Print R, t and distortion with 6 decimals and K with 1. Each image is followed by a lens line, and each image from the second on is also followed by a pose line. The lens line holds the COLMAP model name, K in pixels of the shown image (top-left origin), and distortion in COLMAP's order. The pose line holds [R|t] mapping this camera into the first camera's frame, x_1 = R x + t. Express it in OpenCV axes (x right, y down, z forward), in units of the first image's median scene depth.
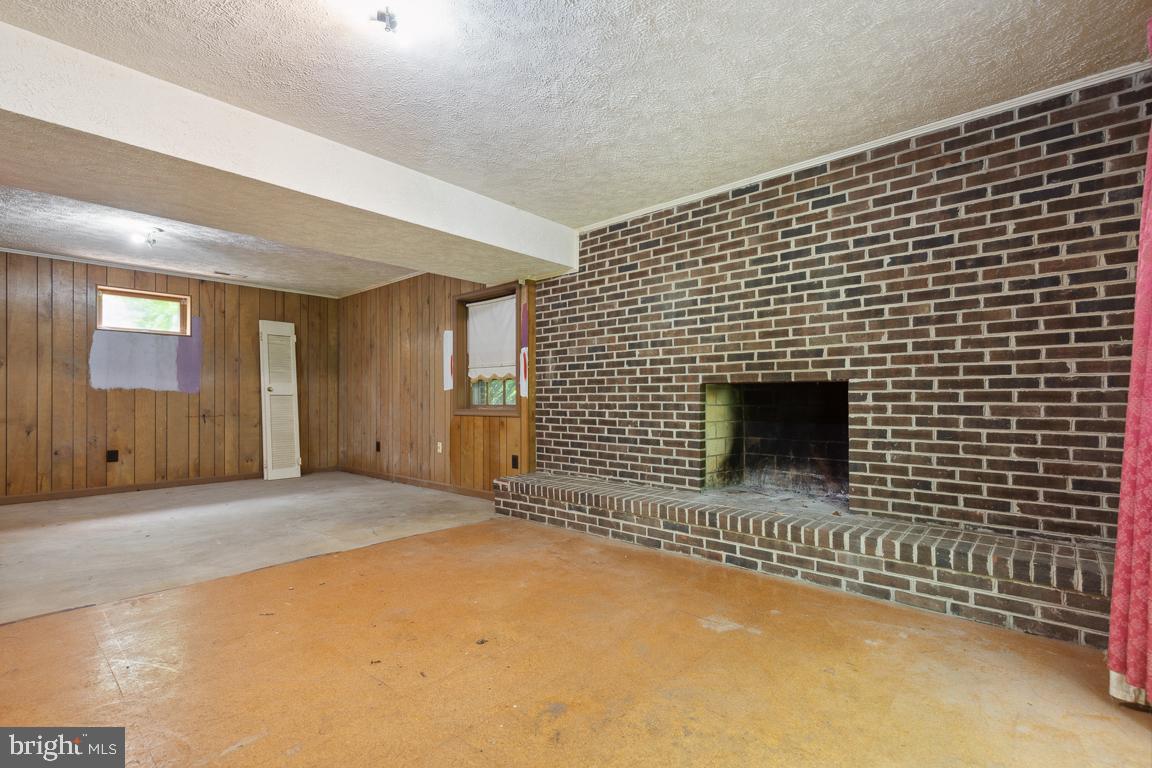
lens RADIAL K [[534.6, 0, 580.0], [0, 534.6, 395.4], [0, 0, 1]] dist [0.015955, -0.003102]
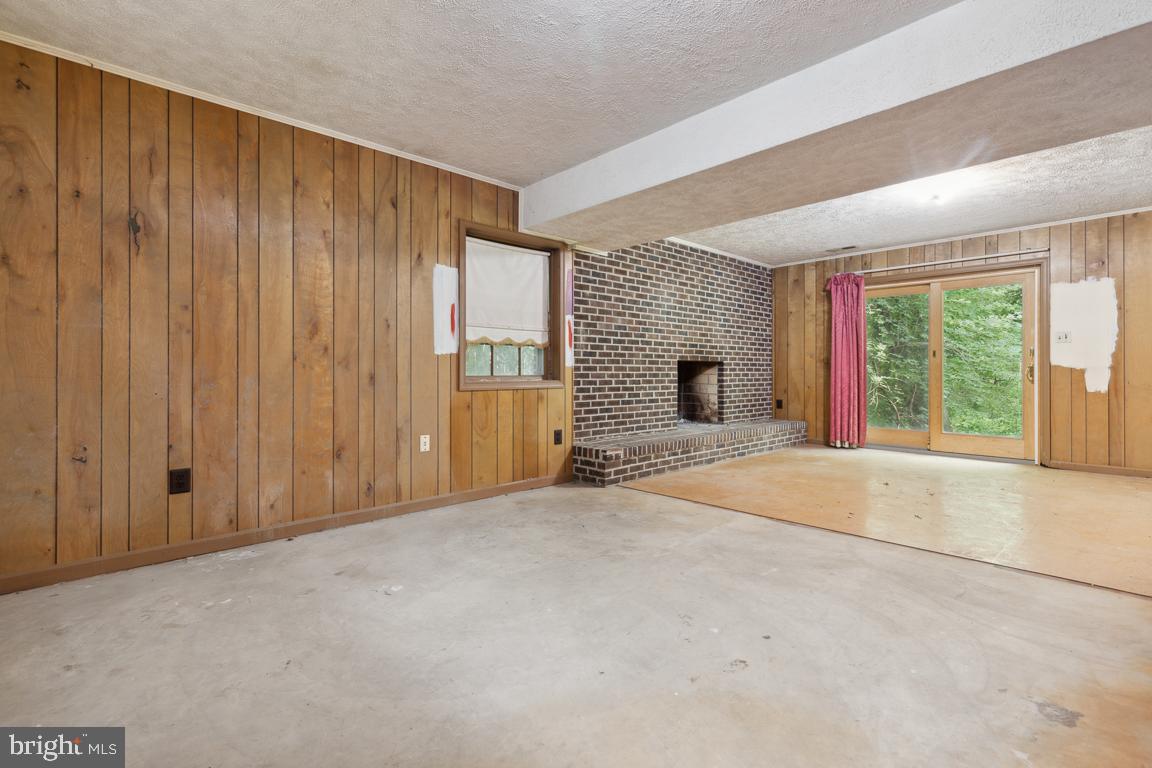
lens RADIAL K [[534.6, 0, 574.7], [0, 534.6, 371.7], [0, 0, 1]] dist [0.015955, -0.003102]
pose [[0.071302, 0.005460, 0.997440, -1.213982], [-0.005864, 0.999970, -0.005055, 0.018999], [-0.997438, -0.005489, 0.071332, 1.060161]]
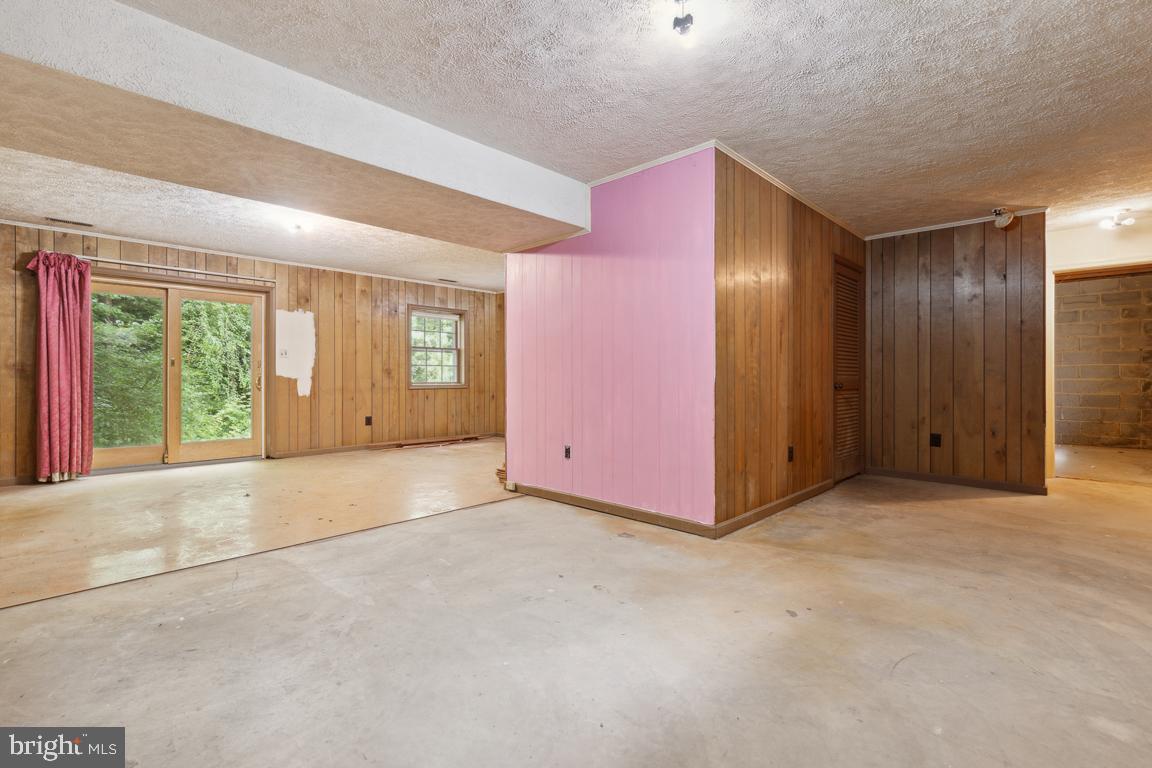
lens RADIAL K [[534.6, 0, 572.8], [0, 534.6, 381.5], [0, 0, 1]] dist [0.015955, -0.003102]
pose [[-0.999904, 0.005653, 0.012644, -0.764450], [0.005692, 0.999979, 0.003020, 0.008691], [-0.012626, 0.003091, -0.999916, 1.567460]]
